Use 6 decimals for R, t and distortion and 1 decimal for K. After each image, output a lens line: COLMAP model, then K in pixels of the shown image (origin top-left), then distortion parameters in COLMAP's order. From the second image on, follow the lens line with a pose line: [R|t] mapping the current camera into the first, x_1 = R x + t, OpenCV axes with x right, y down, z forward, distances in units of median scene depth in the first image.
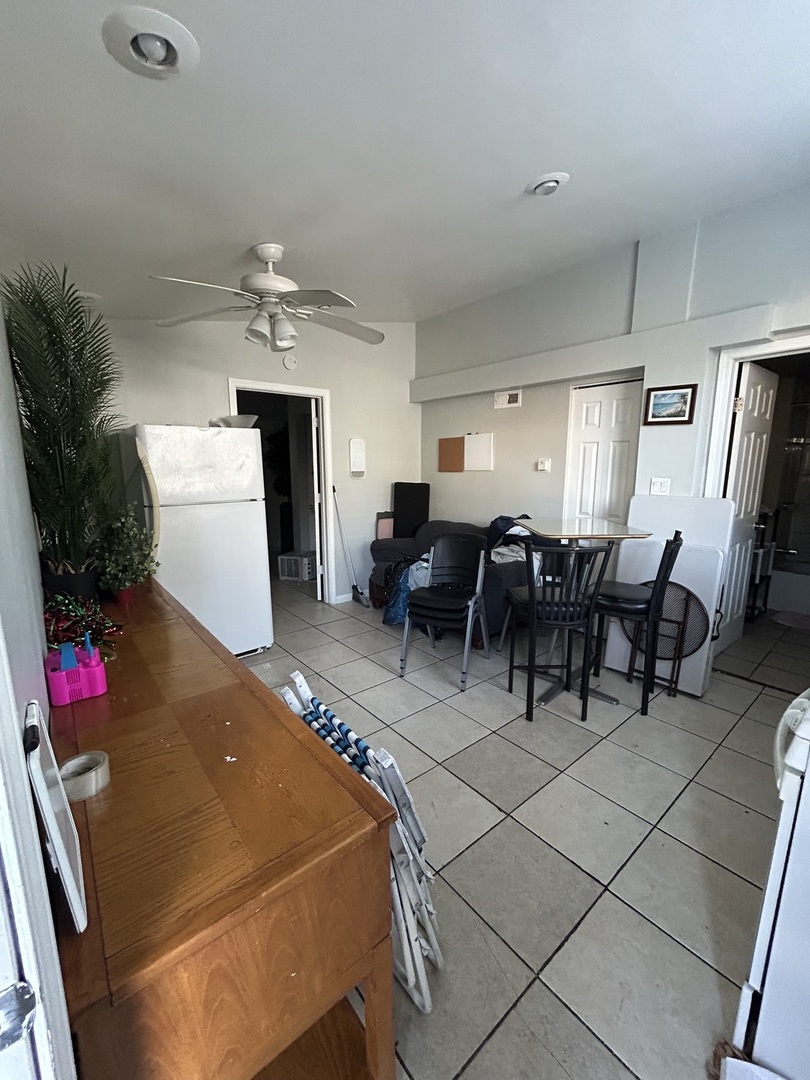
lens RADIAL K [[437.1, 0, 405.0], [0, 437.1, 539.4], [0, 0, 1]] dist [-0.001555, 0.000412]
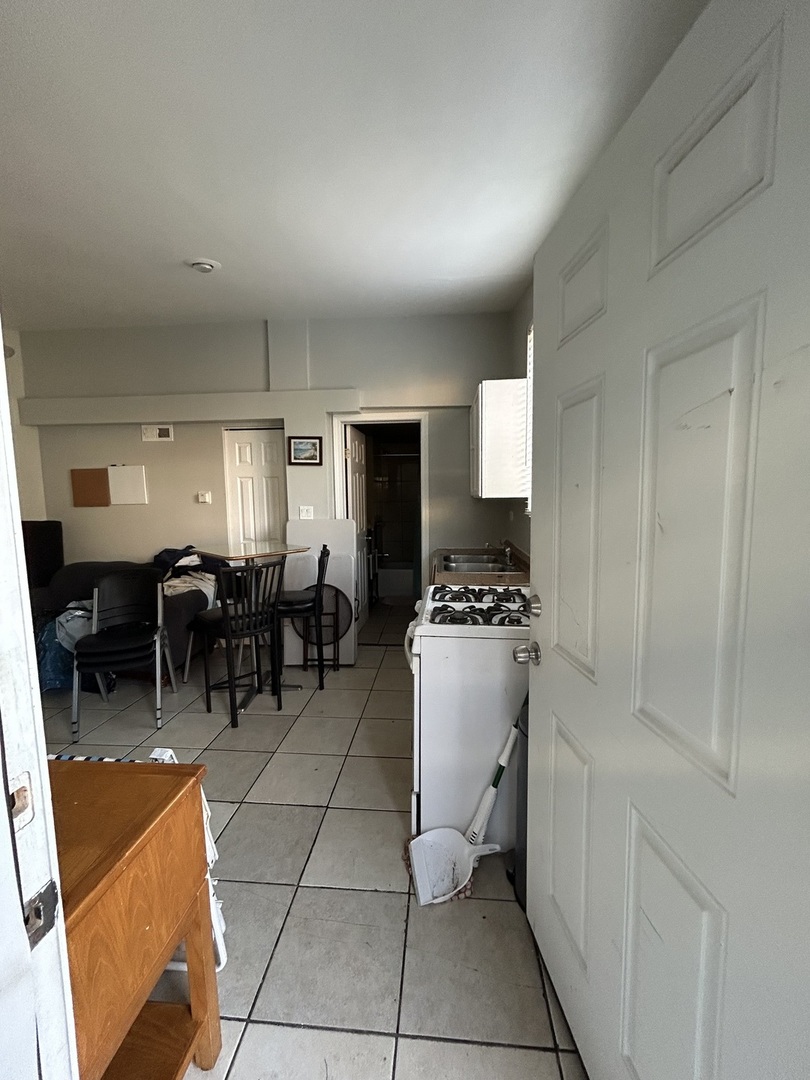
lens RADIAL K [[437.1, 0, 405.3], [0, 437.1, 539.3], [0, 0, 1]] dist [-0.001555, 0.000412]
pose [[0.702157, -0.079184, 0.707605, -0.128967], [0.132669, 0.990943, -0.020758, 0.022031], [-0.699553, 0.108453, 0.706303, -0.103123]]
